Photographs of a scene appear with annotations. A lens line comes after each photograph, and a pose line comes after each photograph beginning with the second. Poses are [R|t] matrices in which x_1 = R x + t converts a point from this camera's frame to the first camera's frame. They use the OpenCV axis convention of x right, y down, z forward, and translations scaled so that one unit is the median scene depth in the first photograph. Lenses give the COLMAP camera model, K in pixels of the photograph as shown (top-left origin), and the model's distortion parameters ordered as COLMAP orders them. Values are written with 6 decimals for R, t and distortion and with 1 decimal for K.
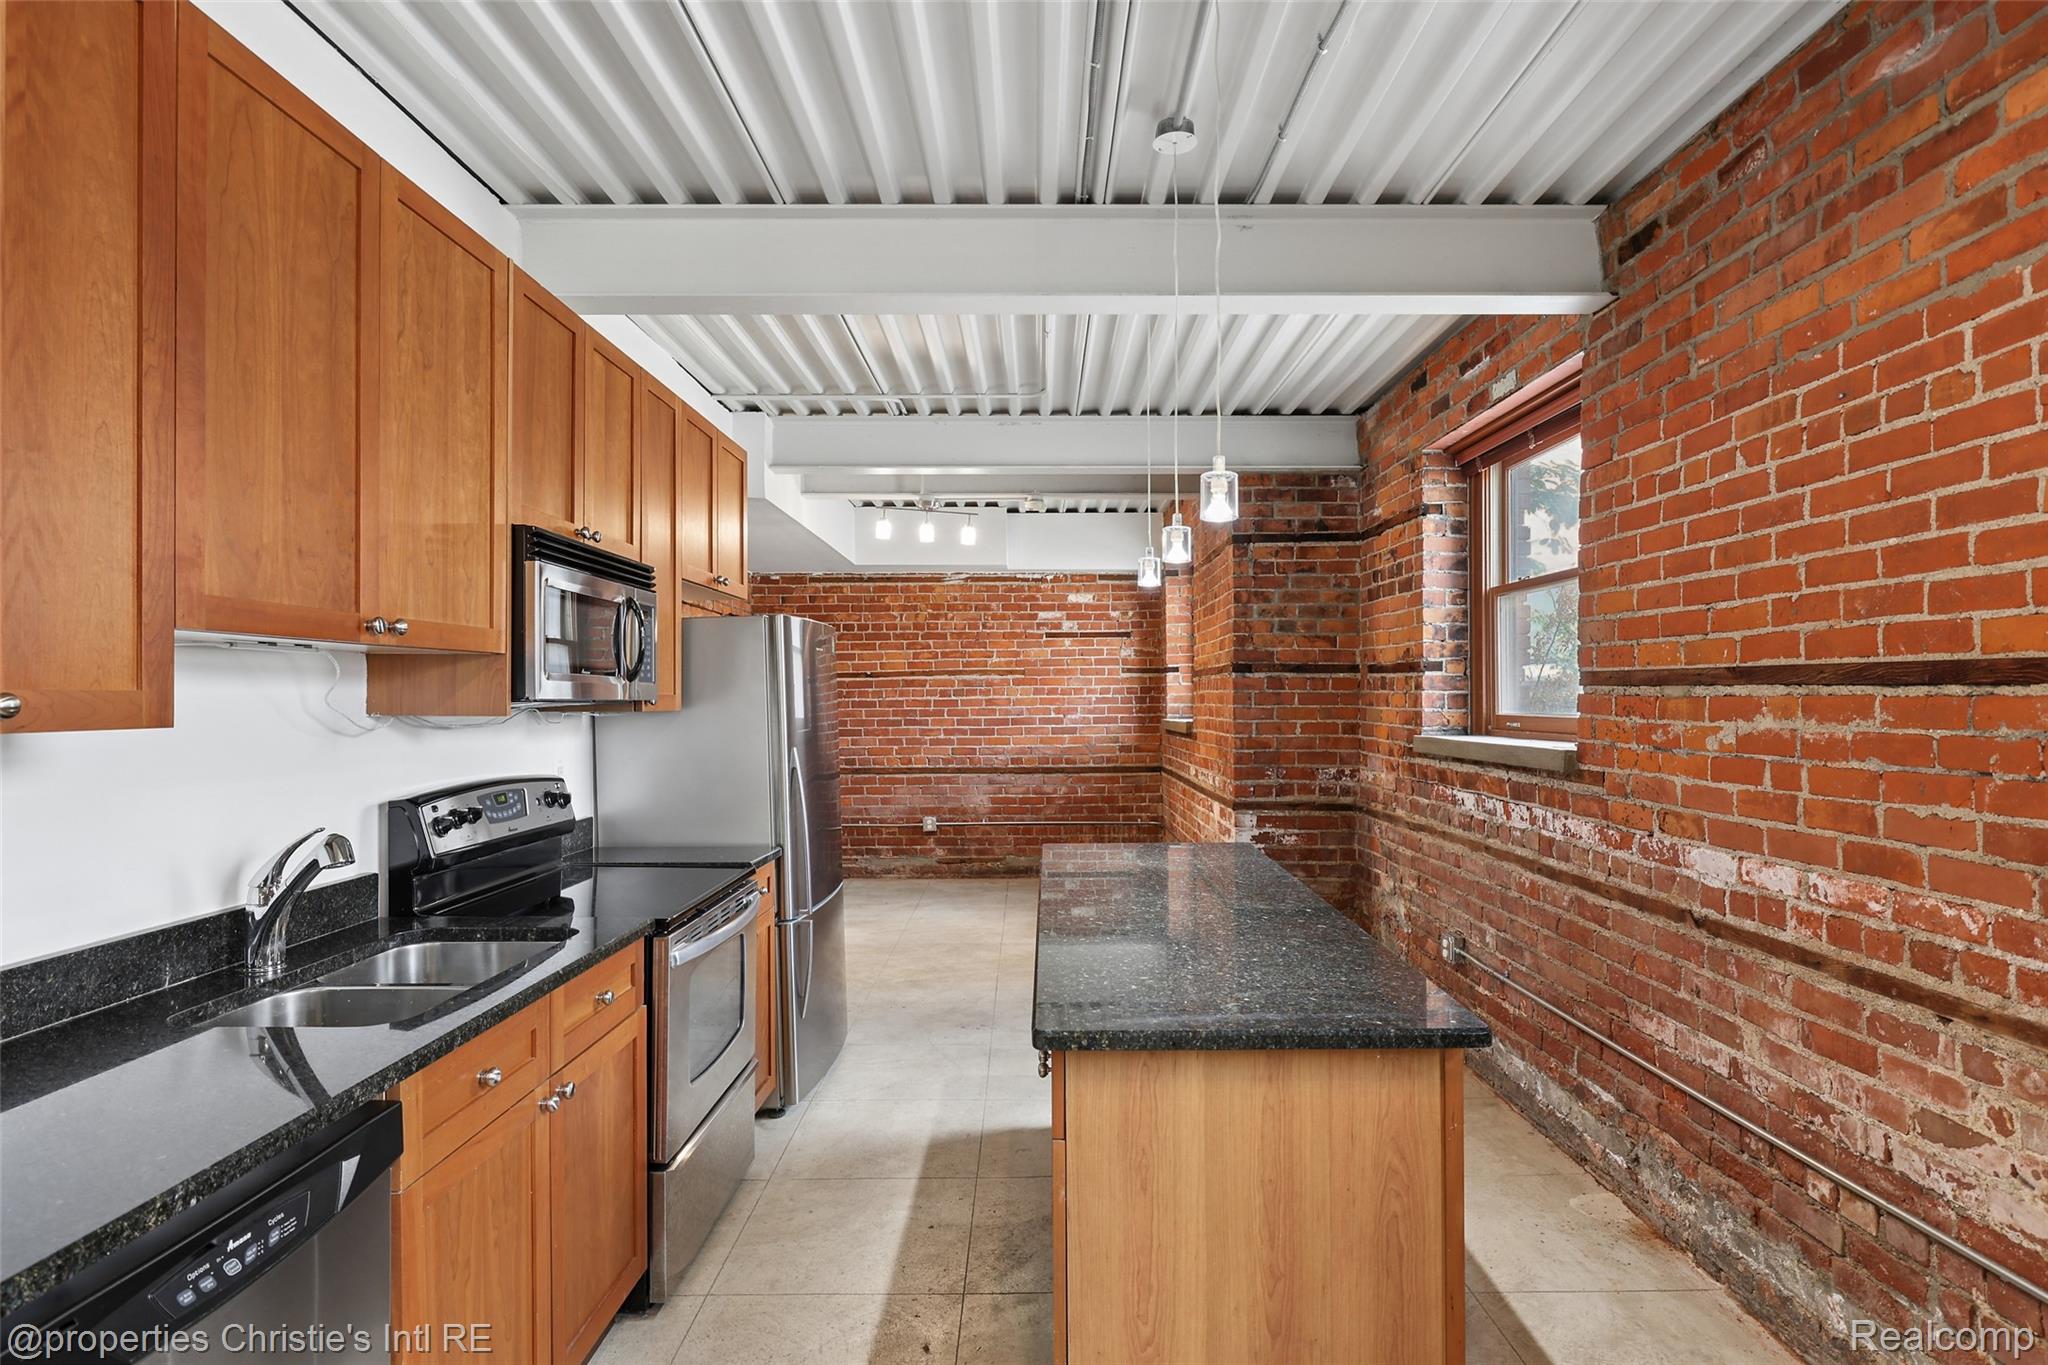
lens RADIAL K [[1065.3, 0, 1035.7], [0, 1065.3, 699.8], [0, 0, 1]] dist [-0.001808, 0.000234]
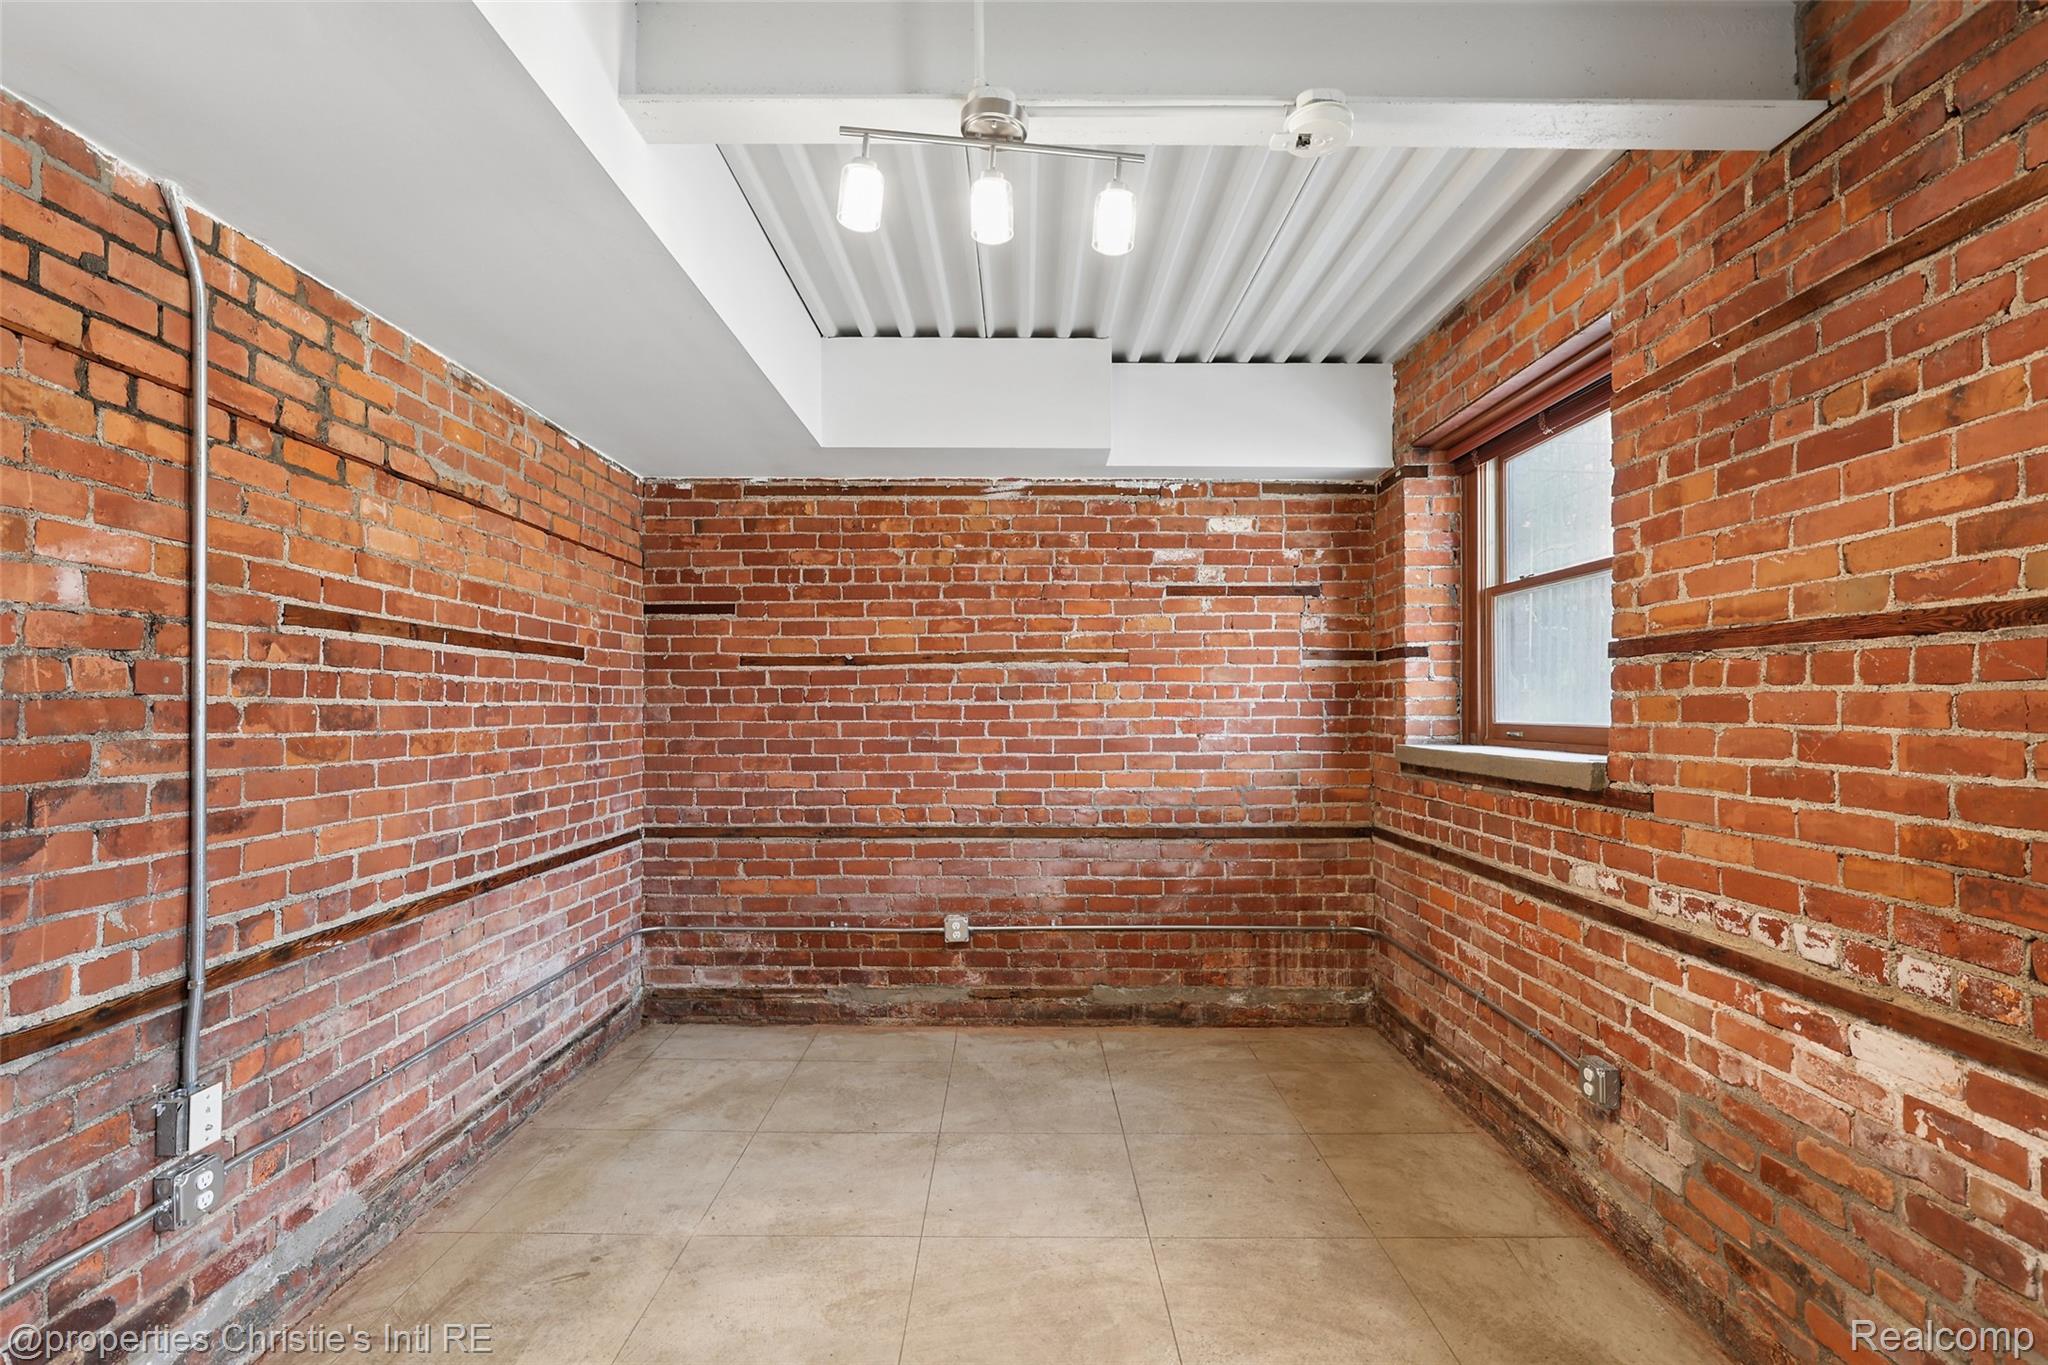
lens RADIAL K [[941.1, 0, 1021.8], [0, 941.1, 697.0], [0, 0, 1]] dist [-0.008109, 0.006376]
pose [[0.999985, 0.005423, -0.000986, -0.068547], [-0.005429, 0.999966, -0.006232, -0.001698], [0.000952, 0.006237, 0.999980, 0.528875]]
